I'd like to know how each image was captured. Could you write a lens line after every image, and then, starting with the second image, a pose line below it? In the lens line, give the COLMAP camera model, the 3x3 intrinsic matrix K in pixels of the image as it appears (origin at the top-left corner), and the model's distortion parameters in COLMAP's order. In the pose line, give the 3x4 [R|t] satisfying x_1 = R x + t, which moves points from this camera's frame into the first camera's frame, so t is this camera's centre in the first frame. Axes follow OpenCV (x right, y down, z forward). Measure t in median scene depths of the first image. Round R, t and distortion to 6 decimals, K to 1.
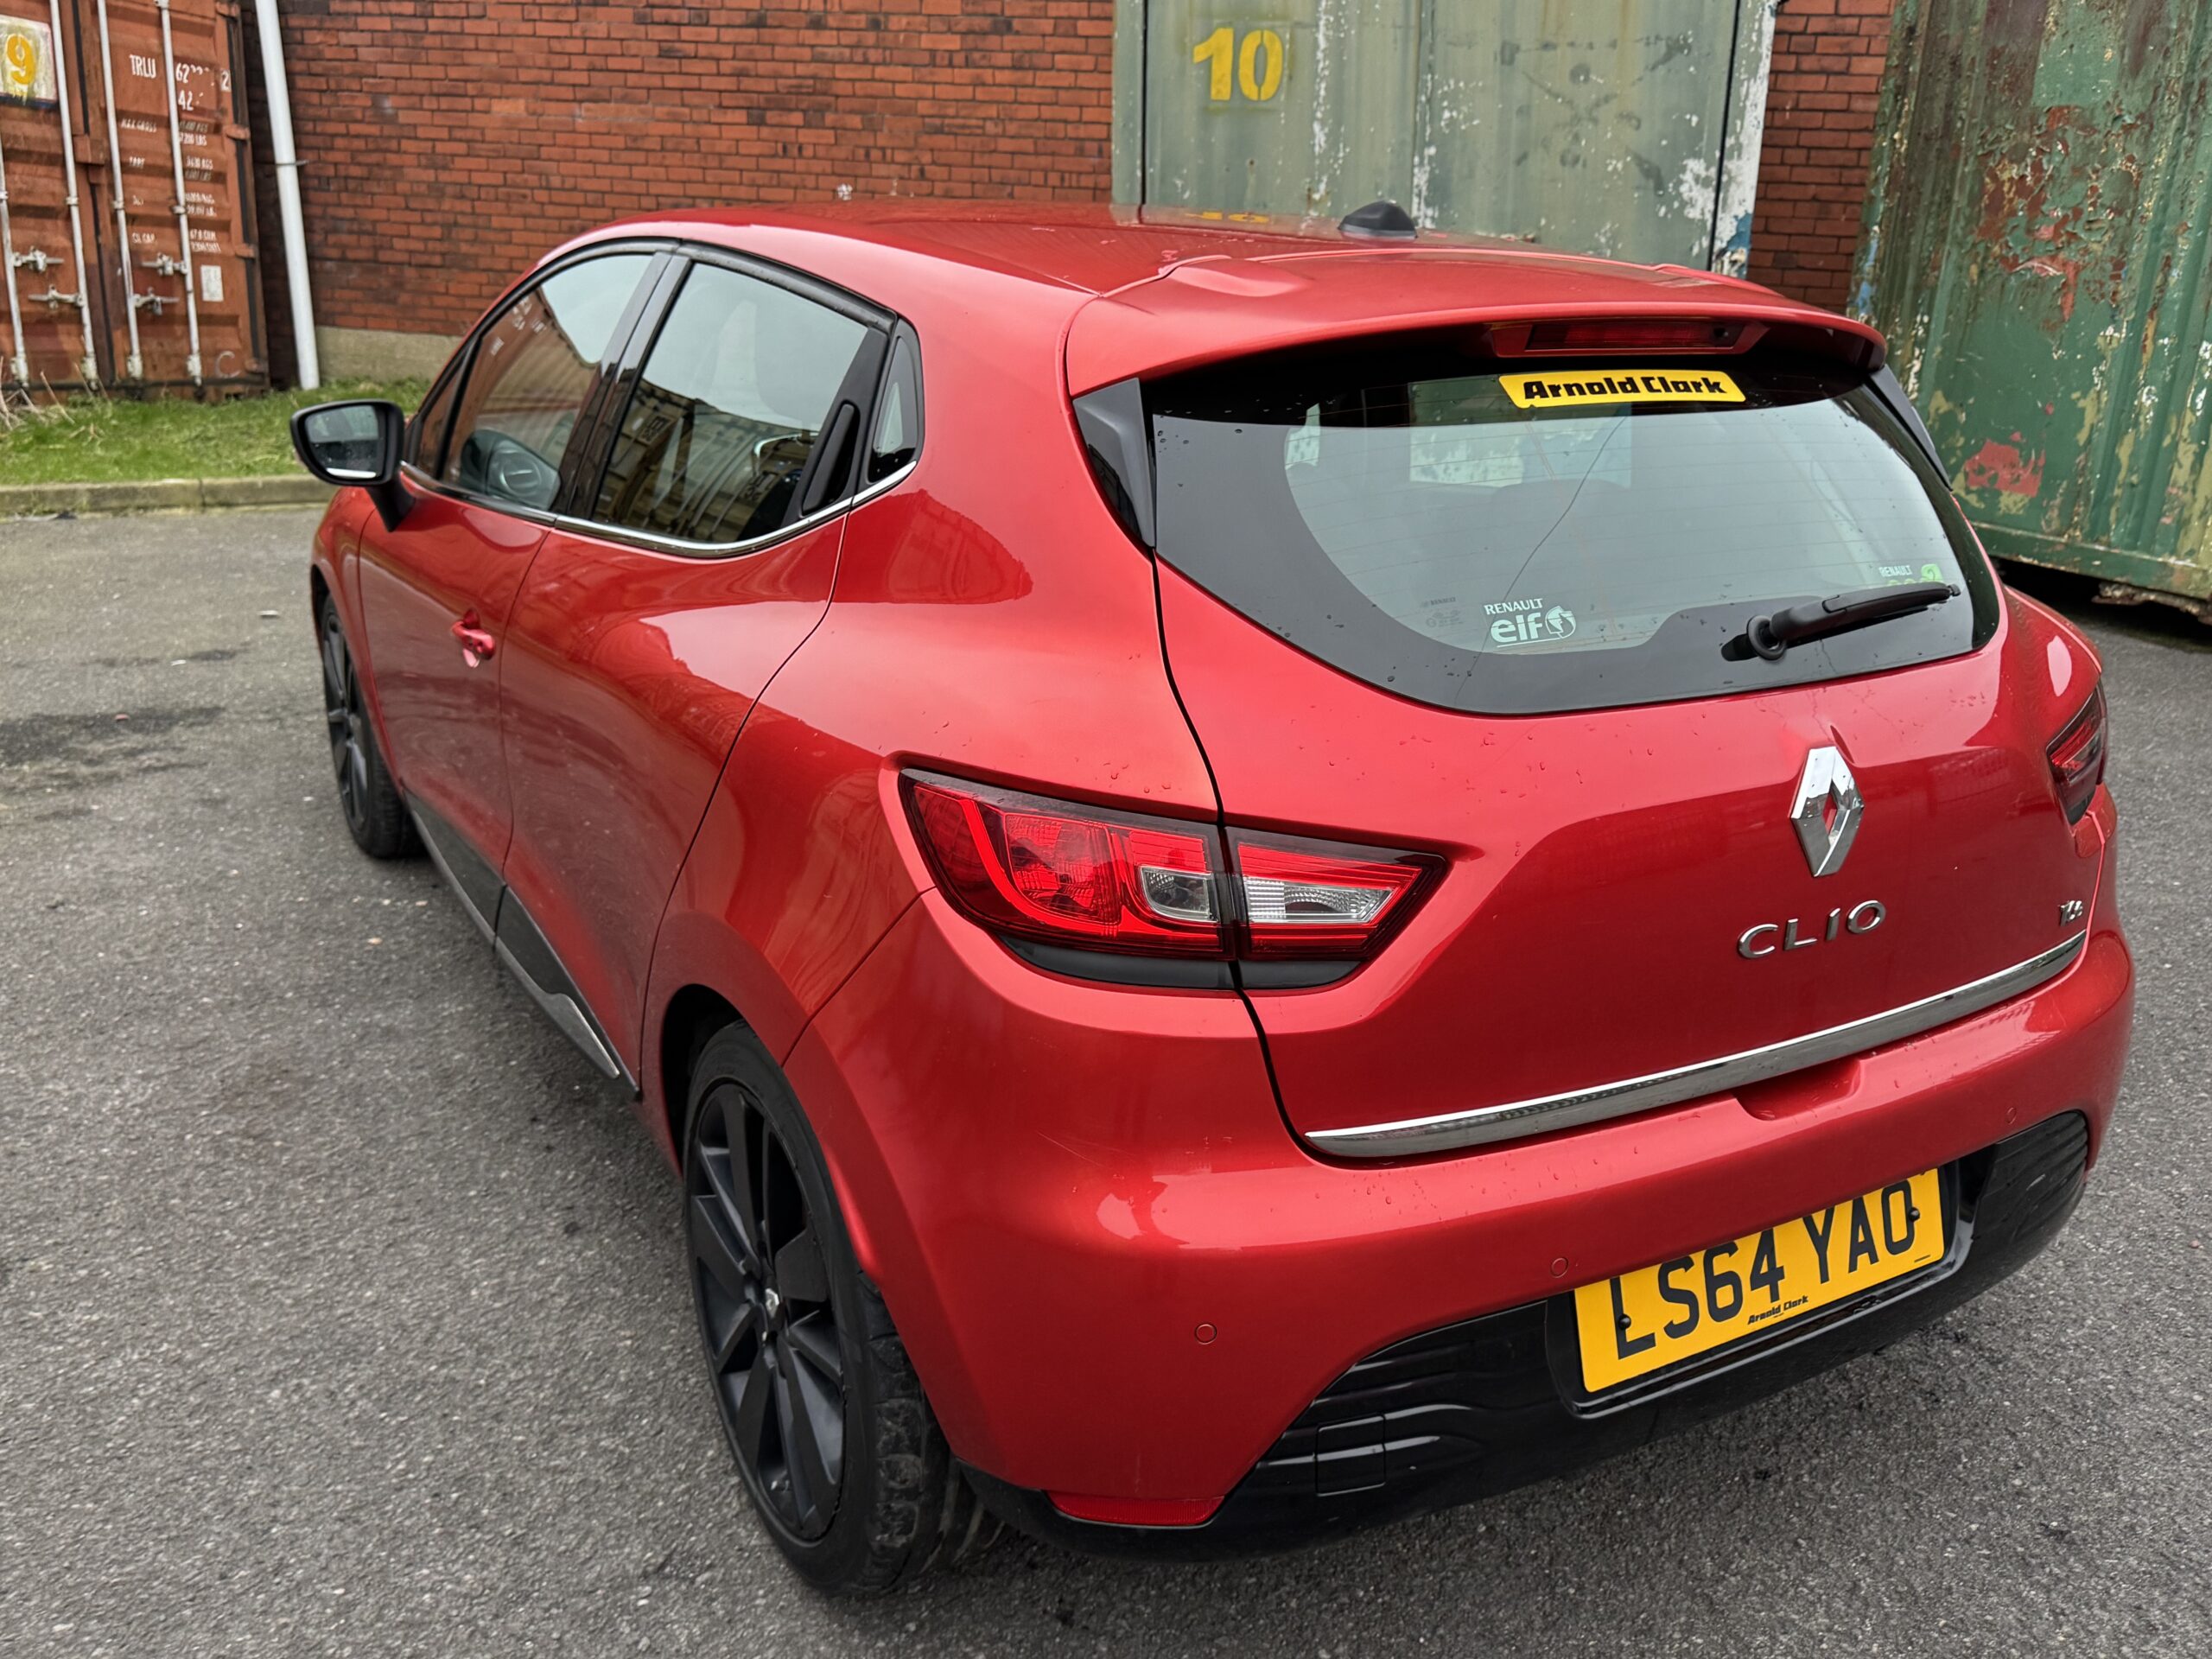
lens RADIAL K [[1884.8, 0, 1111.0], [0, 1884.8, 835.4], [0, 0, 1]] dist [0.056264, -0.050966]
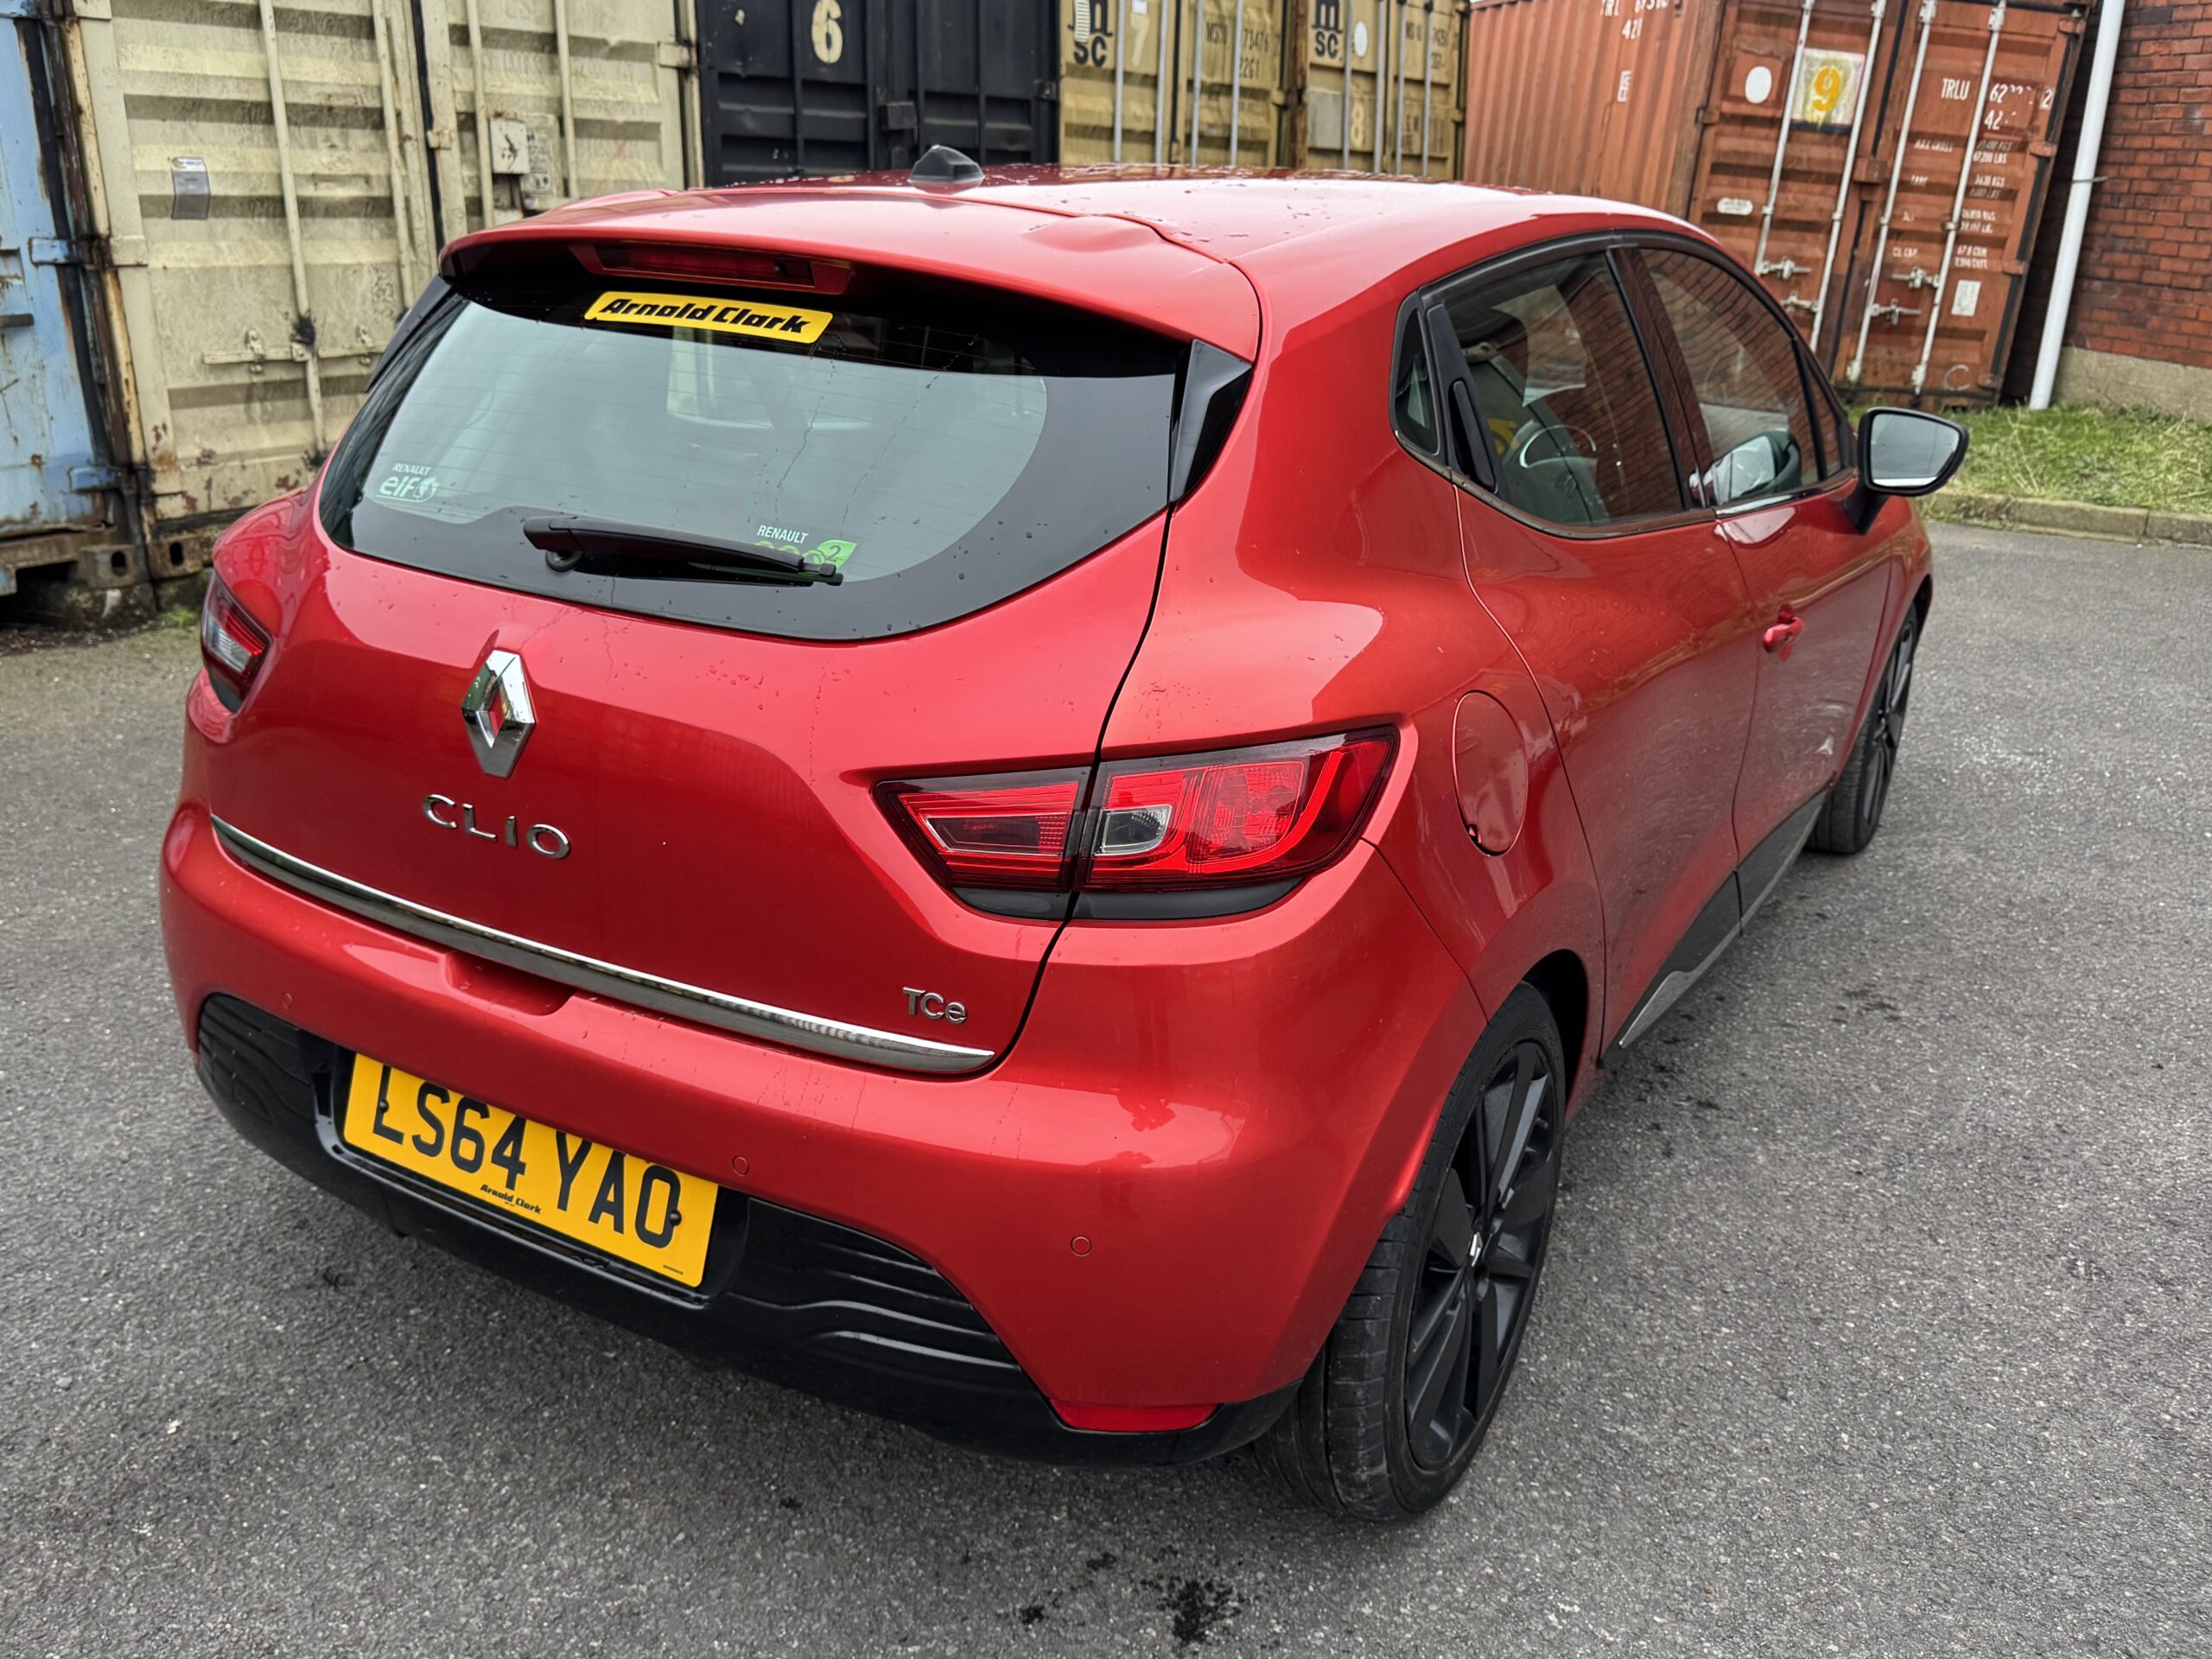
lens RADIAL K [[1884.8, 0, 1108.7], [0, 1884.8, 823.9], [0, 0, 1]] dist [0.056264, -0.050966]
pose [[0.472113, 0.278151, -0.836505, 0.374725], [-0.297213, 0.943581, 0.146013, -0.054471], [0.829924, 0.179685, 0.528147, 0.196365]]
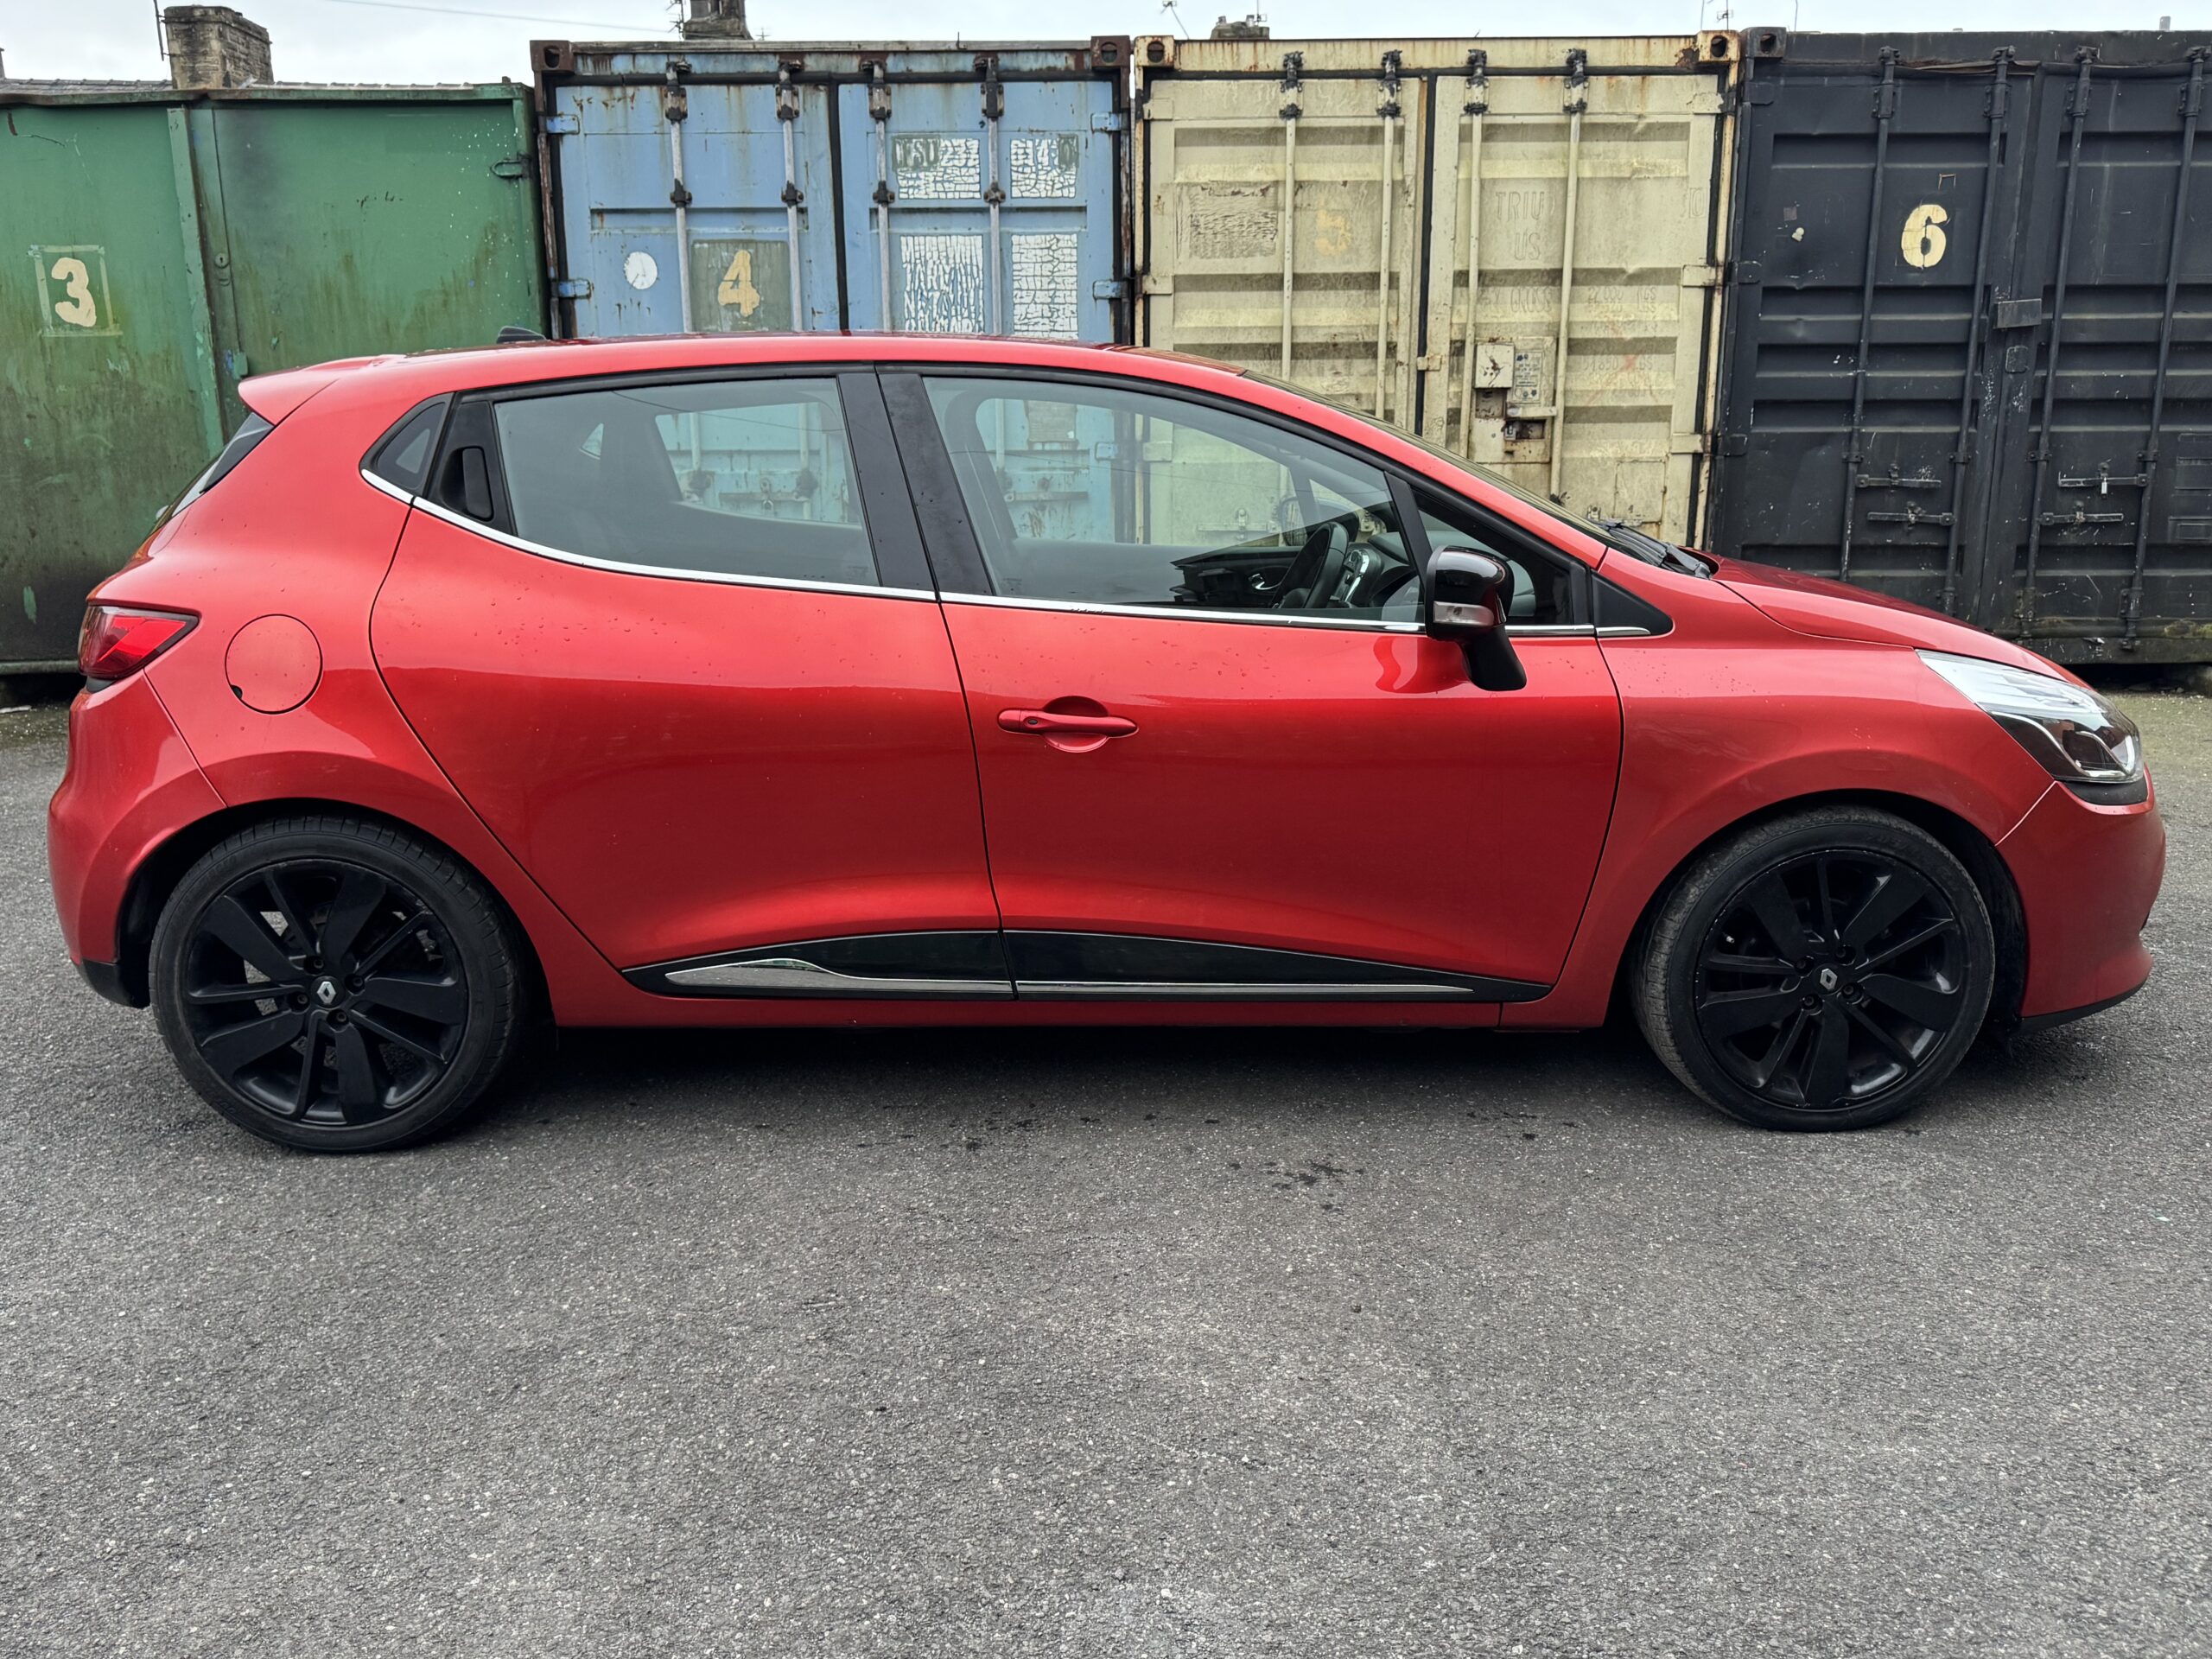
lens RADIAL K [[1884.8, 0, 1094.8], [0, 1884.8, 842.6], [0, 0, 1]] dist [0.056264, -0.050966]
pose [[-0.462163, 0.190932, -0.865997, 0.498728], [-0.286733, 0.891917, 0.349669, -0.242525], [0.839160, 0.409914, -0.357465, 0.781973]]
